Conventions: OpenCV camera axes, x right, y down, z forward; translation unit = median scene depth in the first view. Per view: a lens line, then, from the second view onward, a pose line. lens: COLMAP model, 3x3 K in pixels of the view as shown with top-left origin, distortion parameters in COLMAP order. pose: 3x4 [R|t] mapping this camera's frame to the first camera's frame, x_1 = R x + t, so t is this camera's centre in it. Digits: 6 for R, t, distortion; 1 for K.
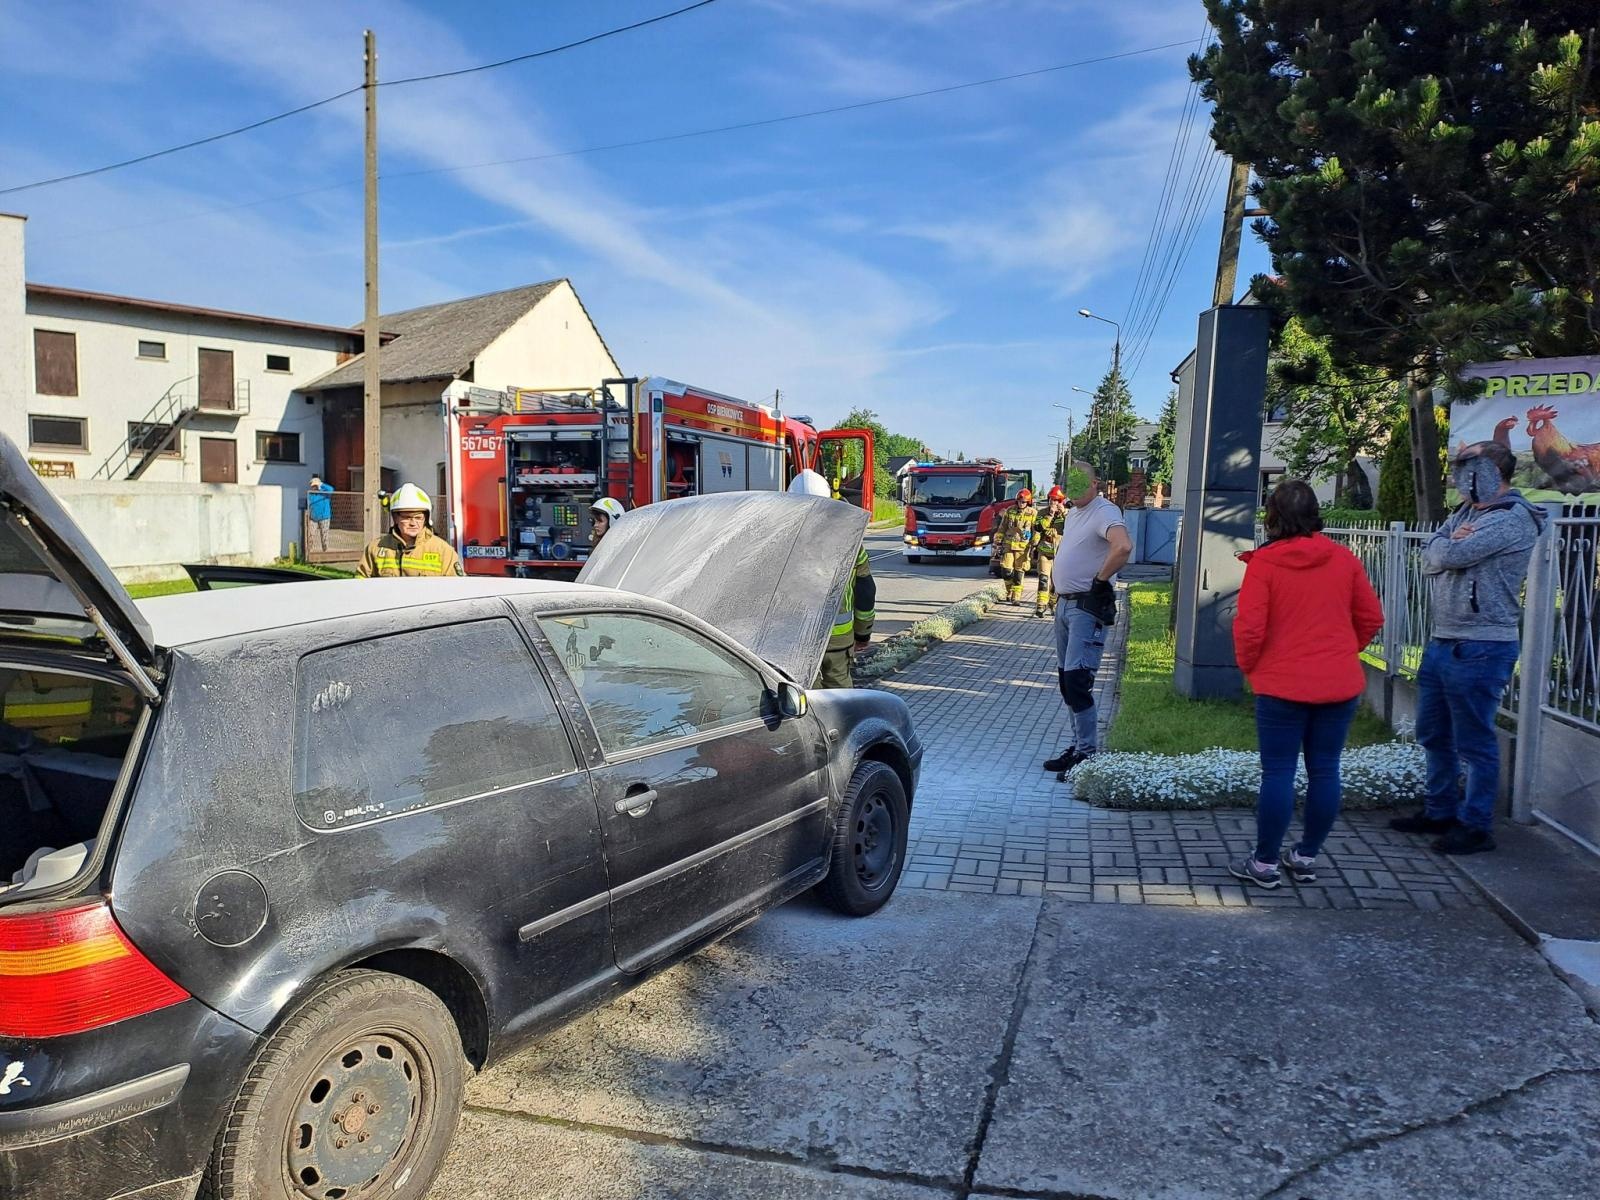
lens RADIAL K [[1156.5, 0, 776.3], [0, 1156.5, 604.8], [0, 0, 1]] dist [0.026572, -0.003658]
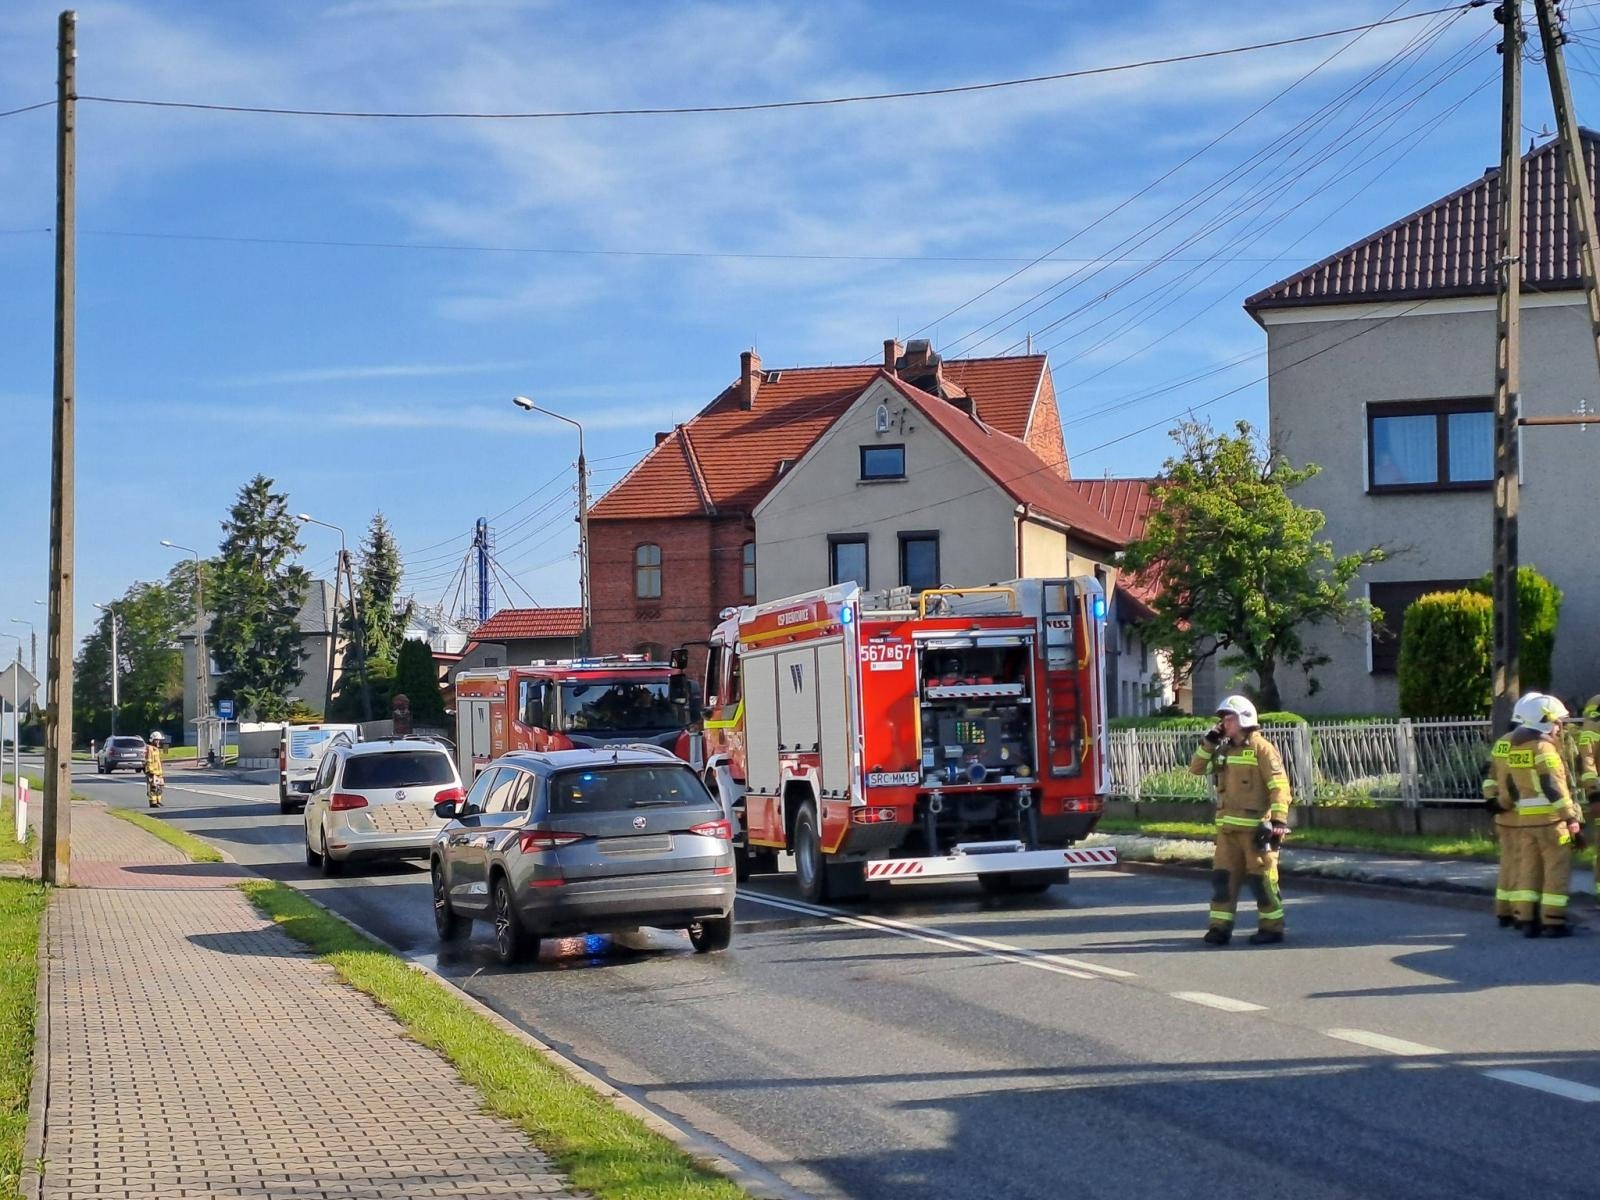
lens RADIAL K [[2641.1, 0, 716.0], [0, 2641.1, 622.9], [0, 0, 1]] dist [0.084382, -0.014661]
pose [[0.854010, -0.013321, 0.520086, -1.388436], [0.083324, 0.990270, -0.111458, 0.047128], [-0.513540, 0.138522, 0.846810, -0.601741]]
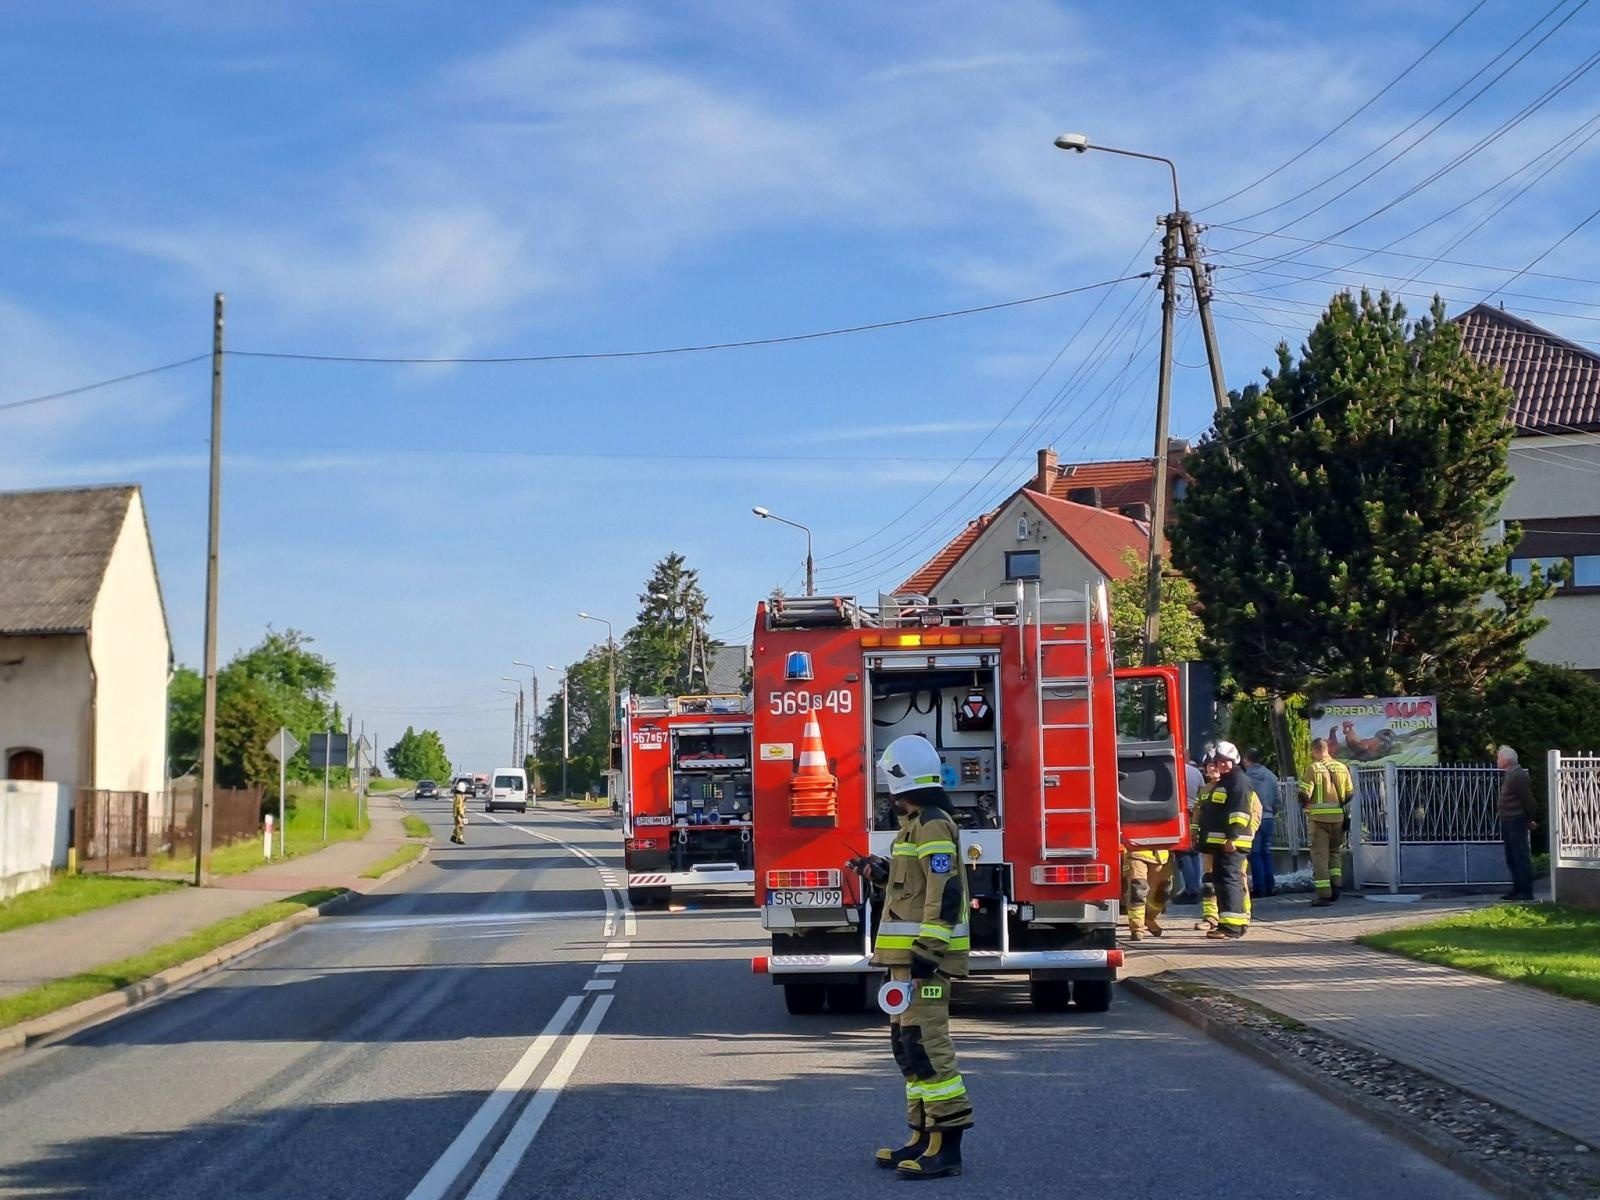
lens RADIAL K [[2641.1, 0, 716.0], [0, 2641.1, 622.9], [0, 0, 1]] dist [0.084382, -0.014661]
pose [[0.941315, -0.001772, 0.337524, -1.194348], [0.054199, 0.987803, -0.145969, 0.172454], [-0.333148, 0.155696, 0.929931, -1.820277]]
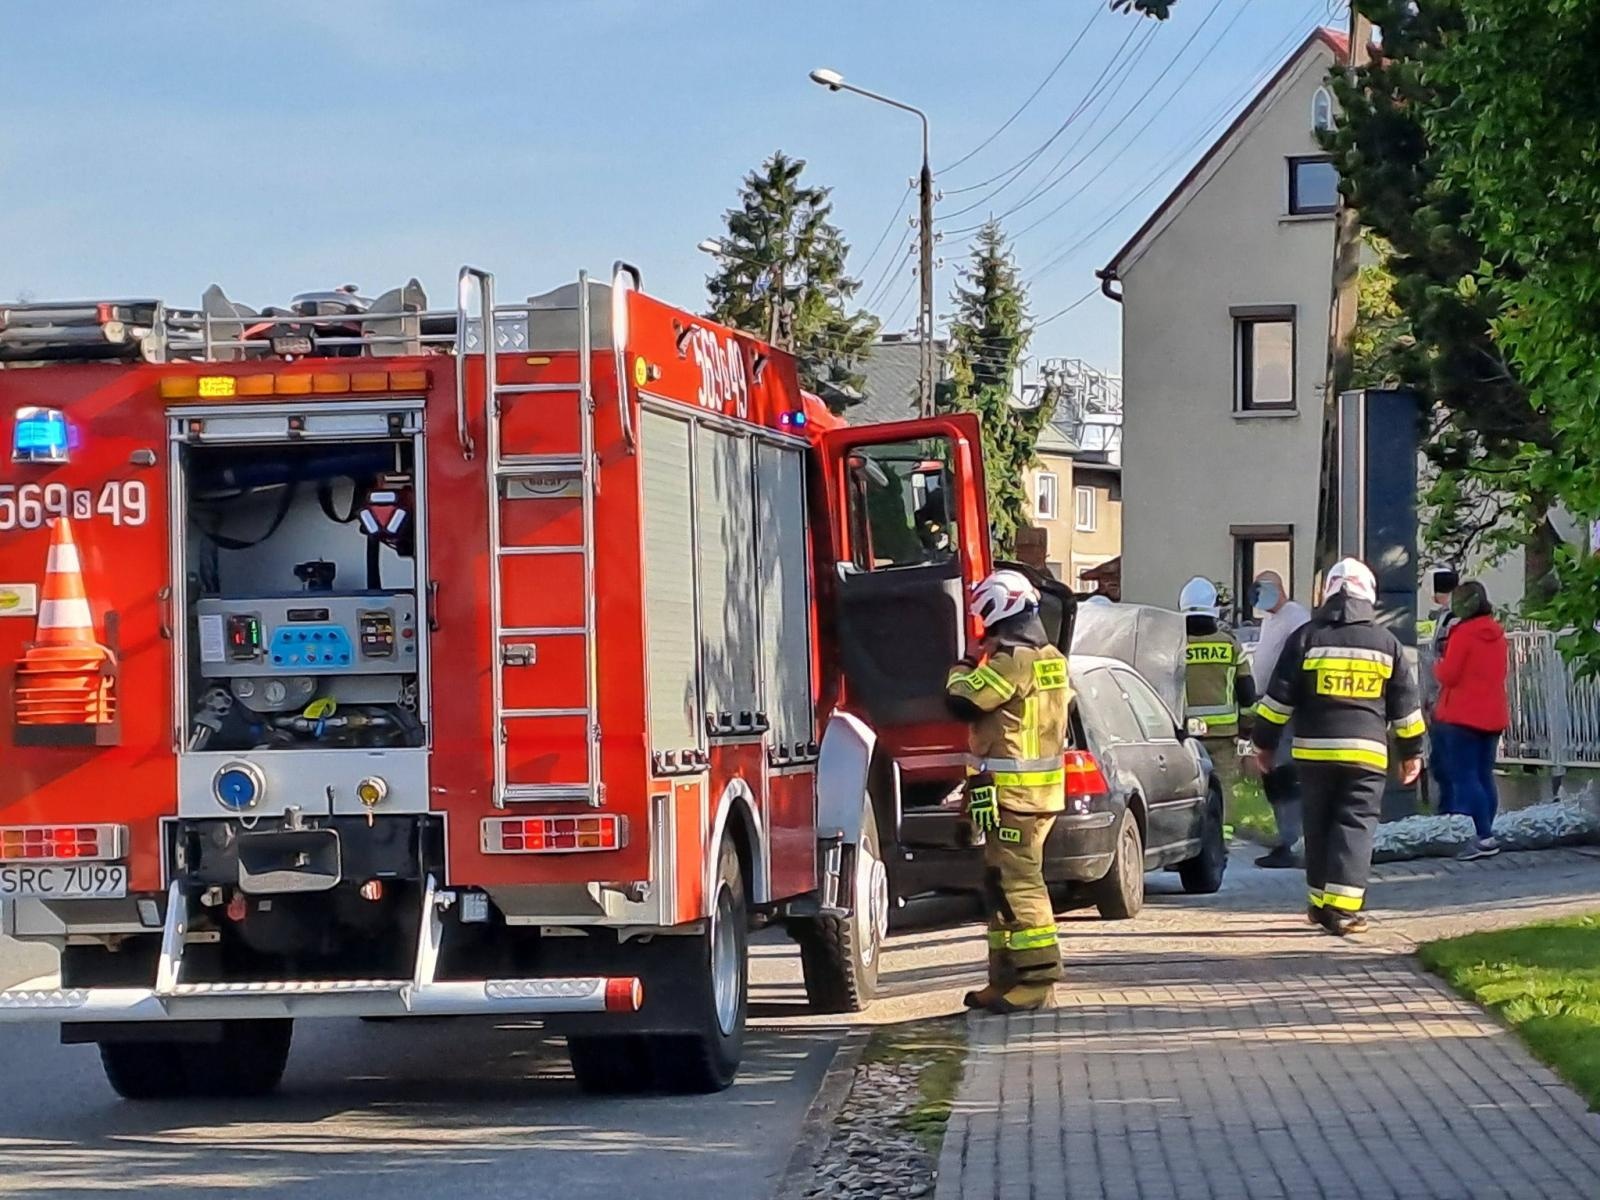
lens RADIAL K [[5351.7, 0, 575.5], [0, 5351.7, 597.7], [0, 0, 1]] dist [-0.144889, 2.971670]
pose [[0.964919, -0.024683, 0.261384, -0.917444], [0.050651, 0.994369, -0.093081, 0.182597], [-0.257615, 0.103055, 0.960736, -1.985795]]
